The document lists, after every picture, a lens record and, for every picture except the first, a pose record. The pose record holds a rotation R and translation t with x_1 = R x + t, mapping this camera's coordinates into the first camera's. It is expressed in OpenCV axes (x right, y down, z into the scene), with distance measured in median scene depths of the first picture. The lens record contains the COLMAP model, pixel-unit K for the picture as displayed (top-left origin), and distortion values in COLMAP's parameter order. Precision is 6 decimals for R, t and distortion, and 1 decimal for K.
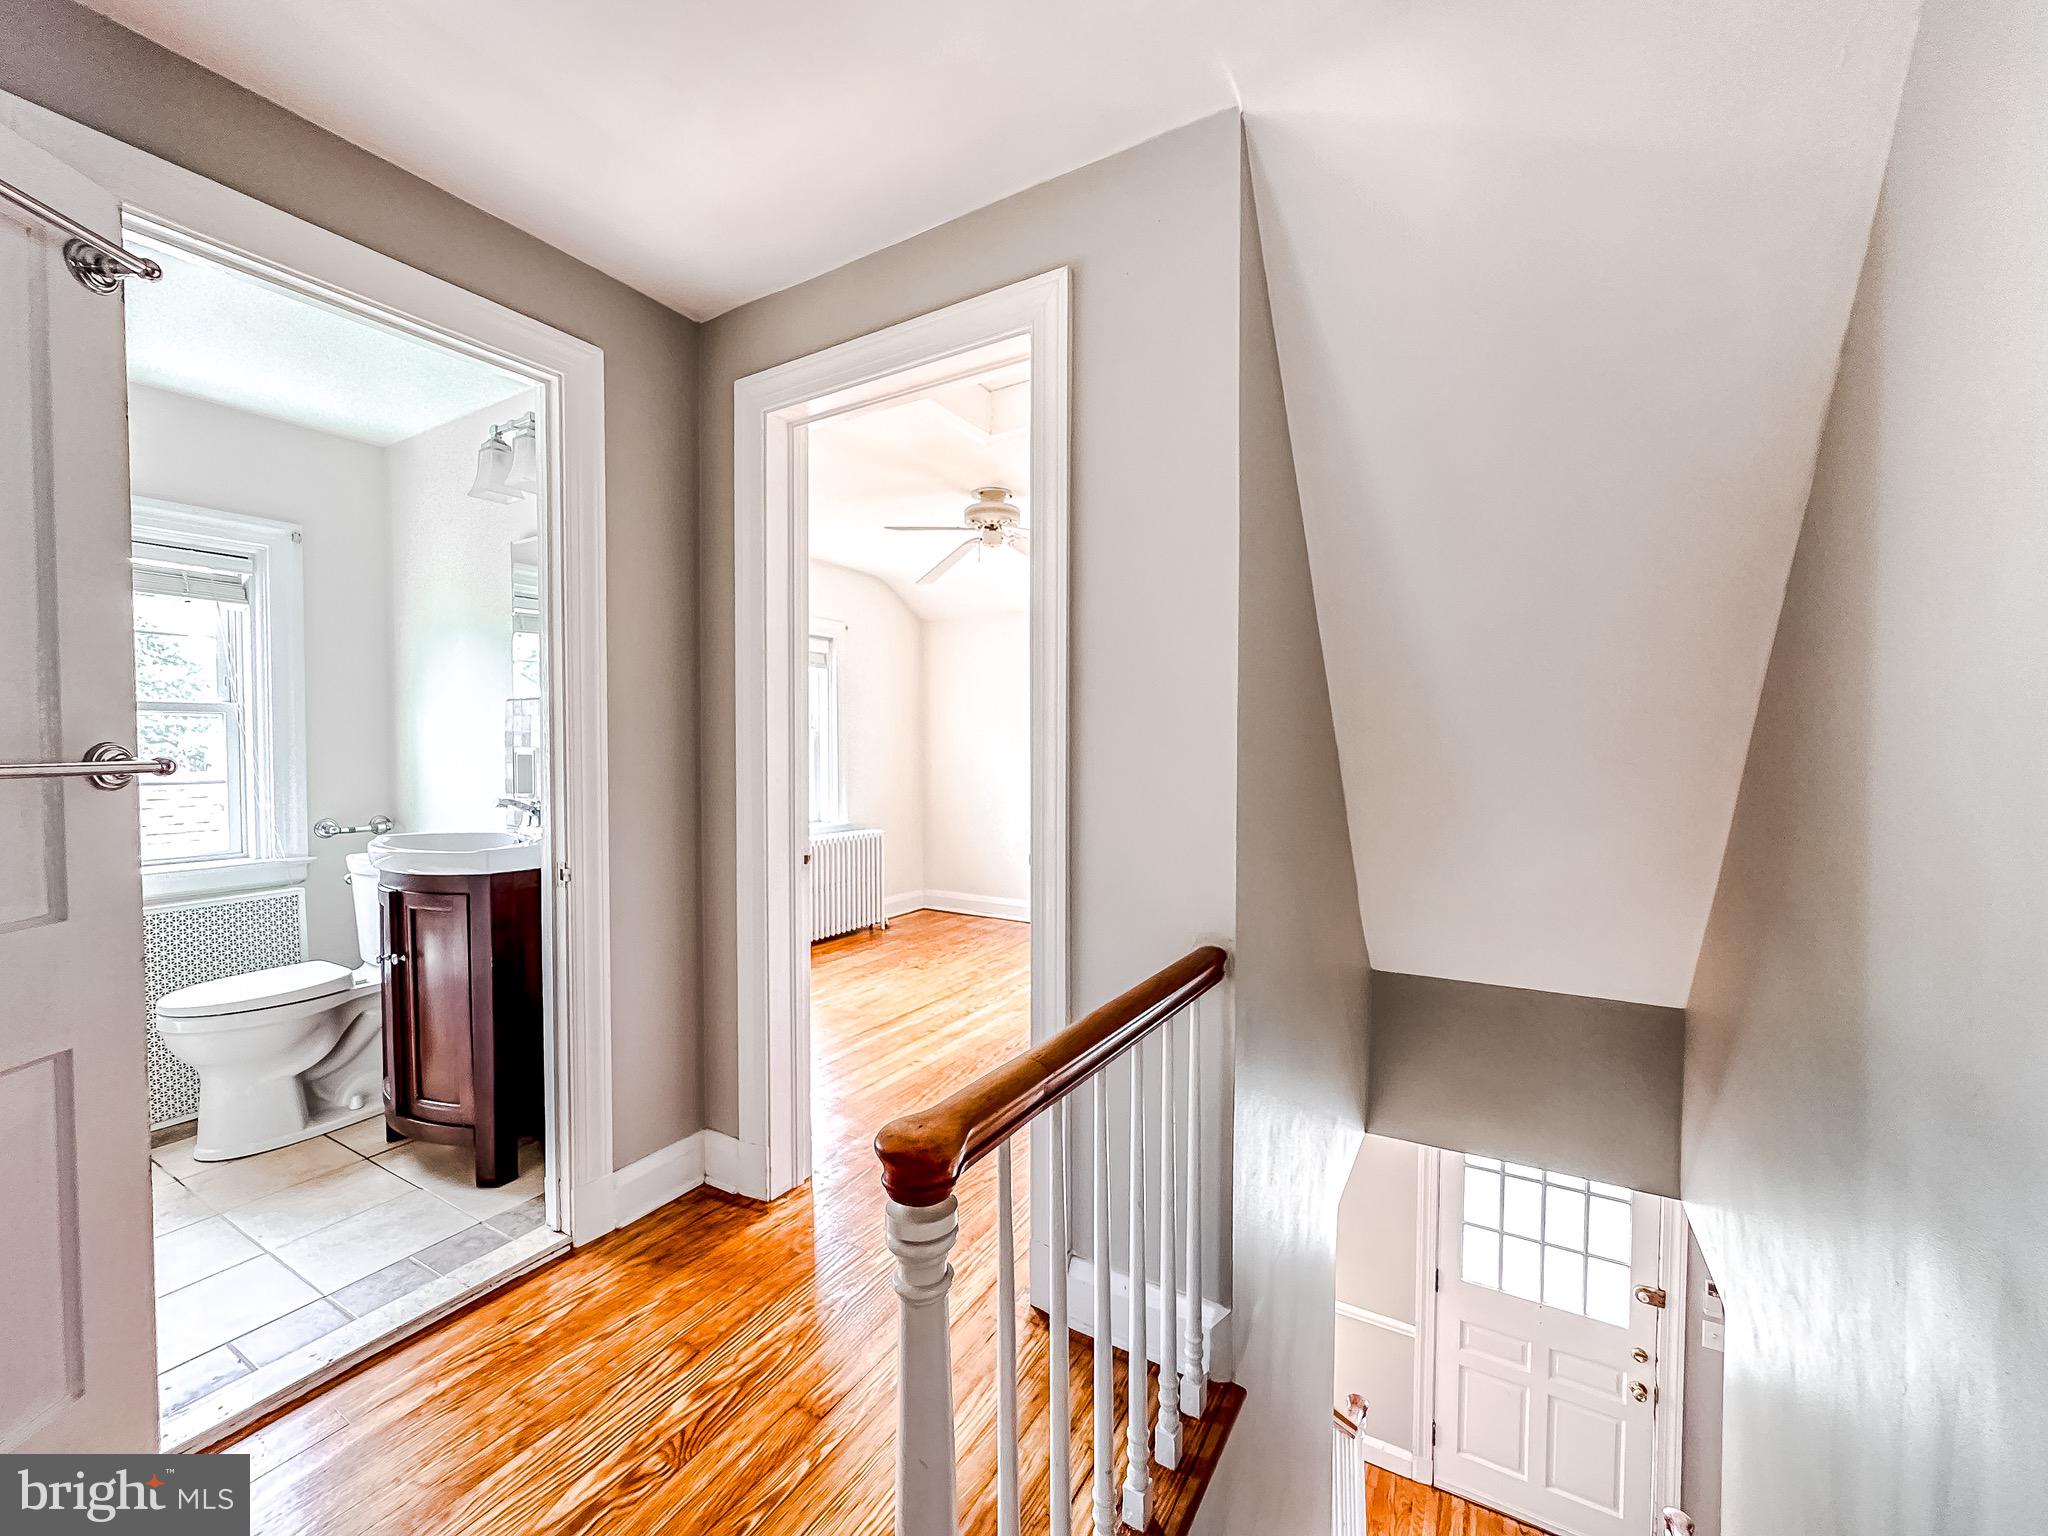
lens RADIAL K [[818.5, 0, 1025.0], [0, 818.5, 767.8], [0, 0, 1]] dist [-0.001217, -0.000102]
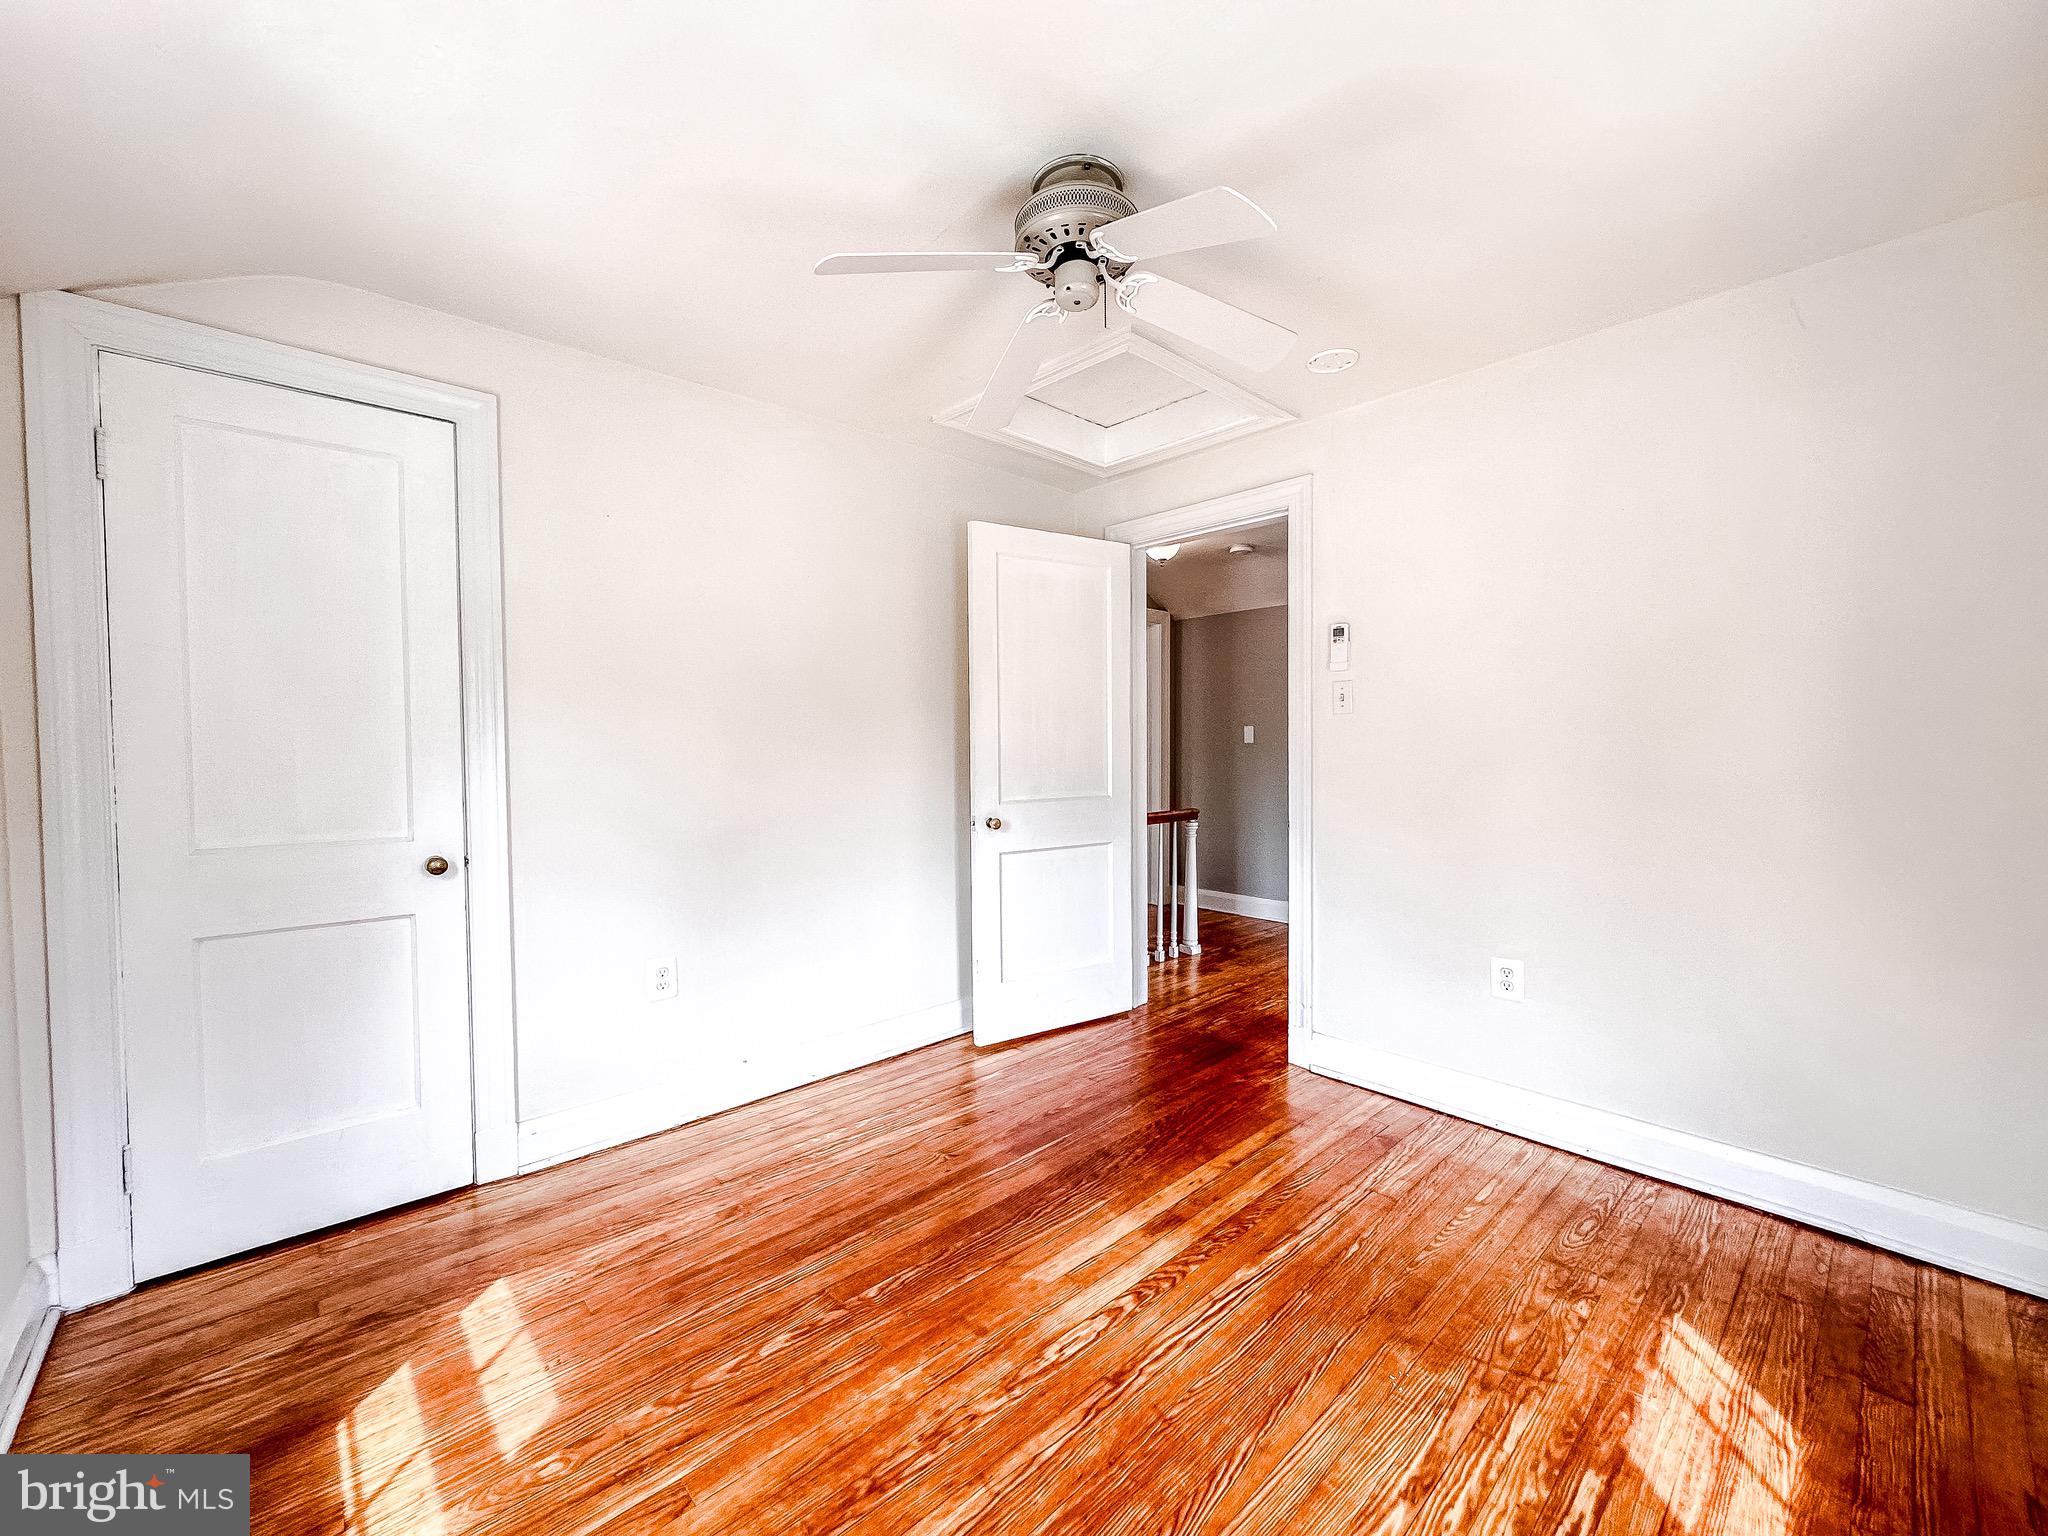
lens RADIAL K [[818.5, 0, 1025.0], [0, 818.5, 767.8], [0, 0, 1]] dist [-0.001217, -0.000102]
pose [[-0.957224, -0.002887, 0.289332, -0.108994], [0.012259, 0.998648, 0.050522, -0.027821], [-0.289087, 0.051908, -0.955894, 1.107186]]
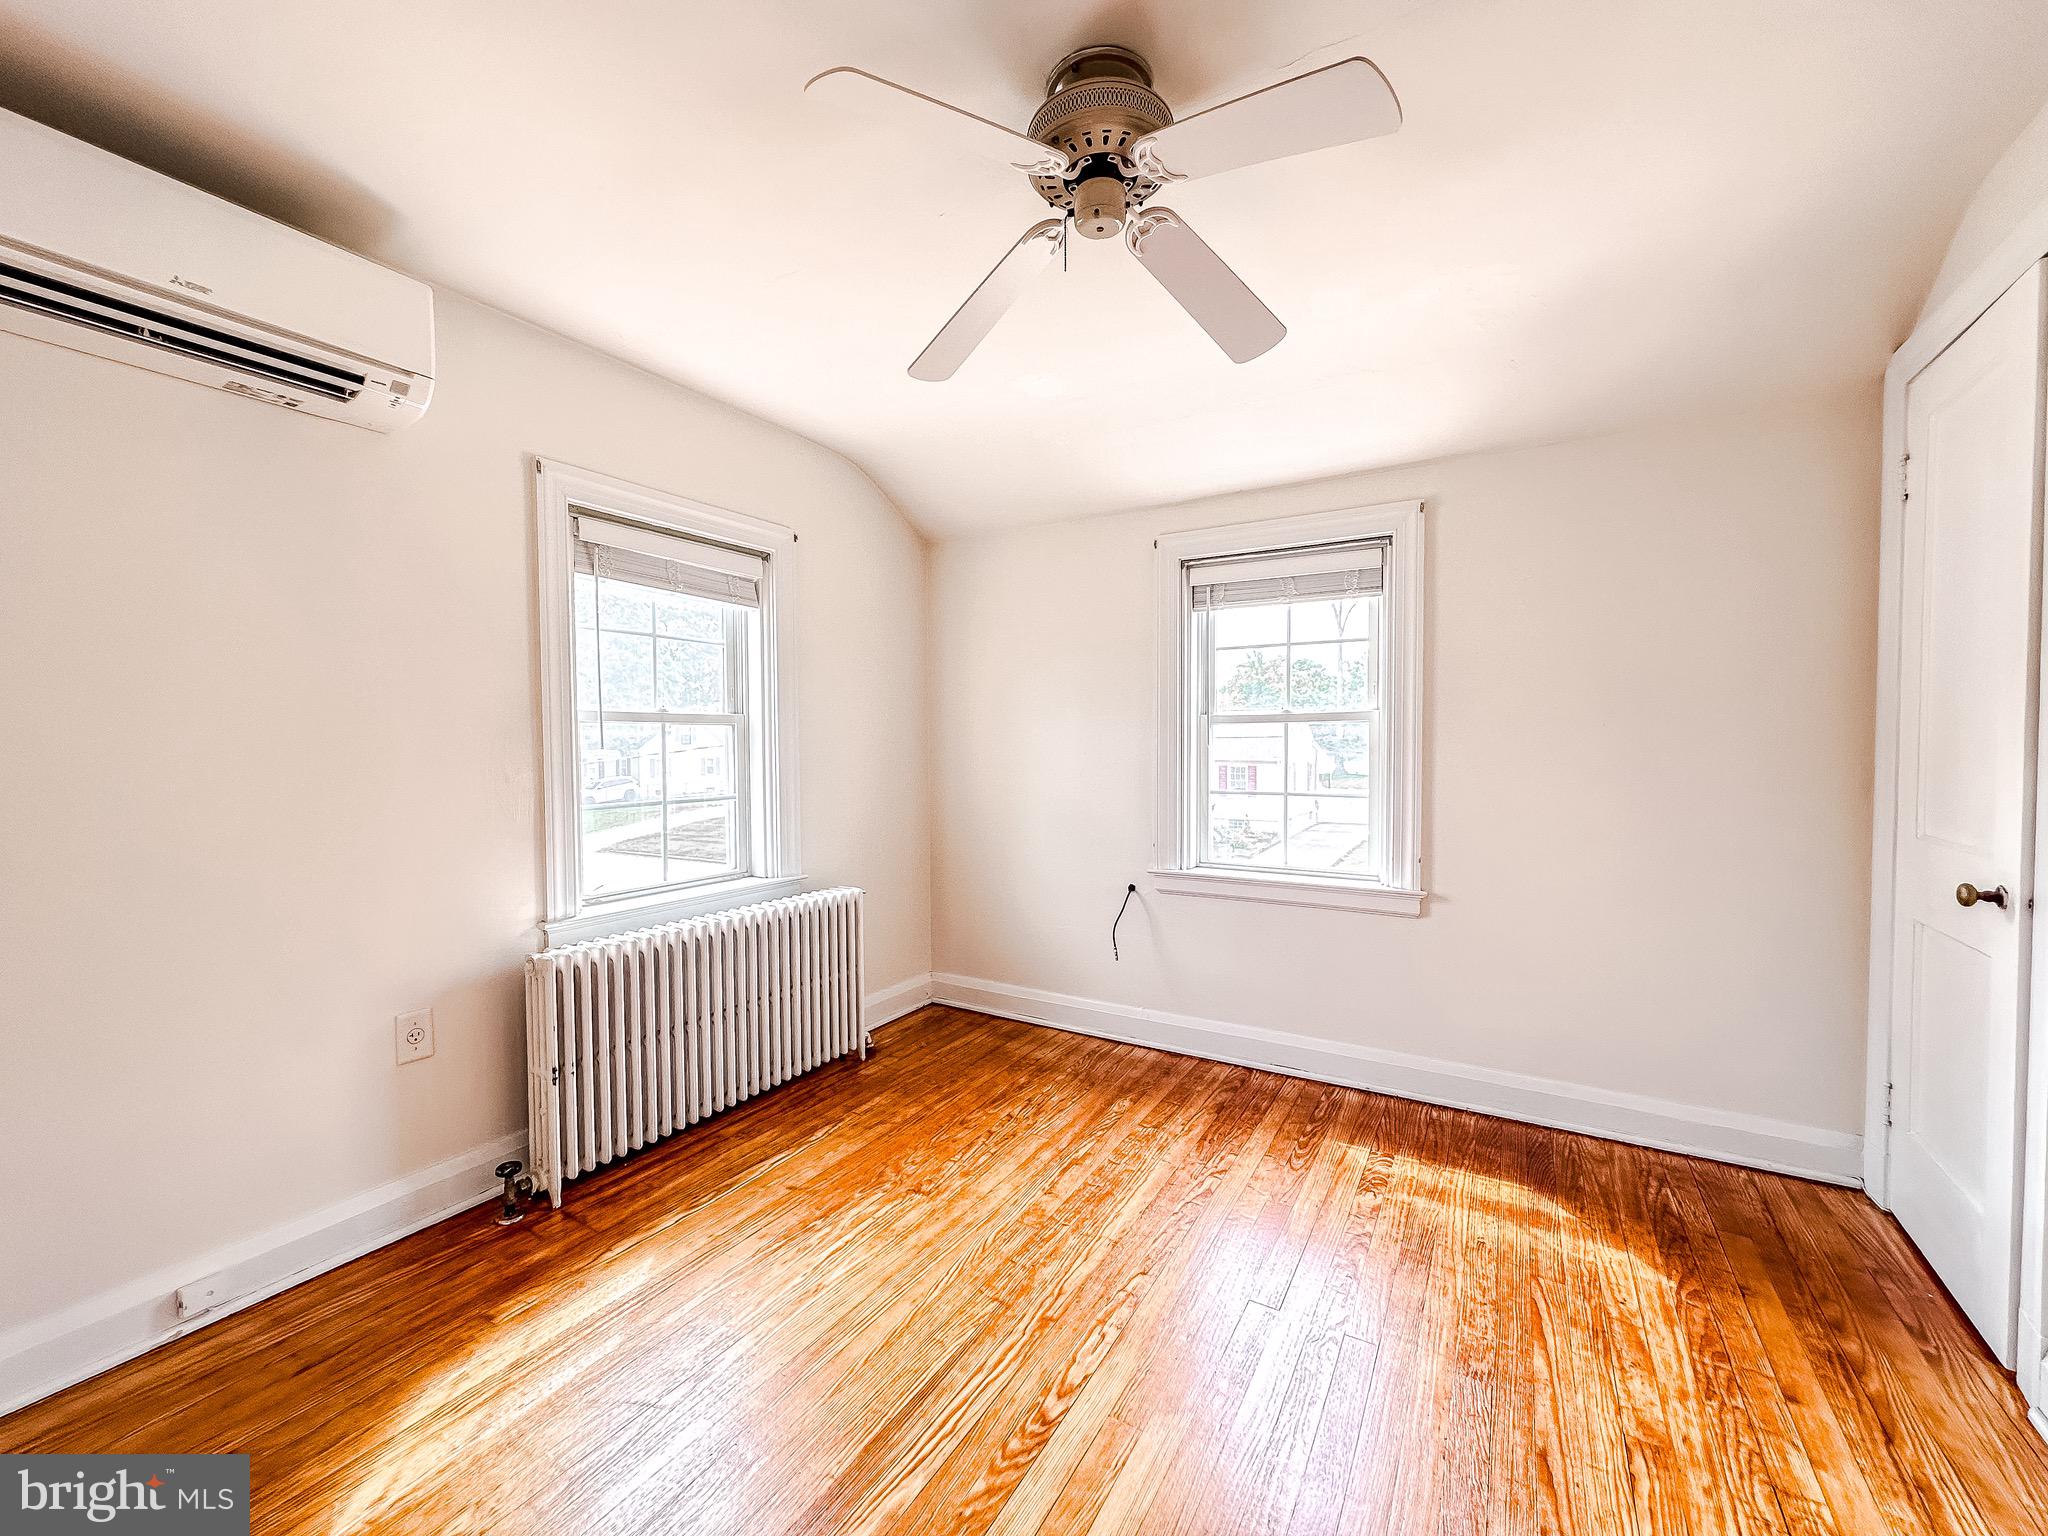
lens RADIAL K [[818.5, 0, 1025.0], [0, 818.5, 767.8], [0, 0, 1]] dist [-0.001217, -0.000102]
pose [[0.999911, -0.007093, -0.011283, -0.054661], [0.007208, 0.999922, 0.010193, -0.014416], [0.011209, -0.010273, 0.999884, 0.461525]]
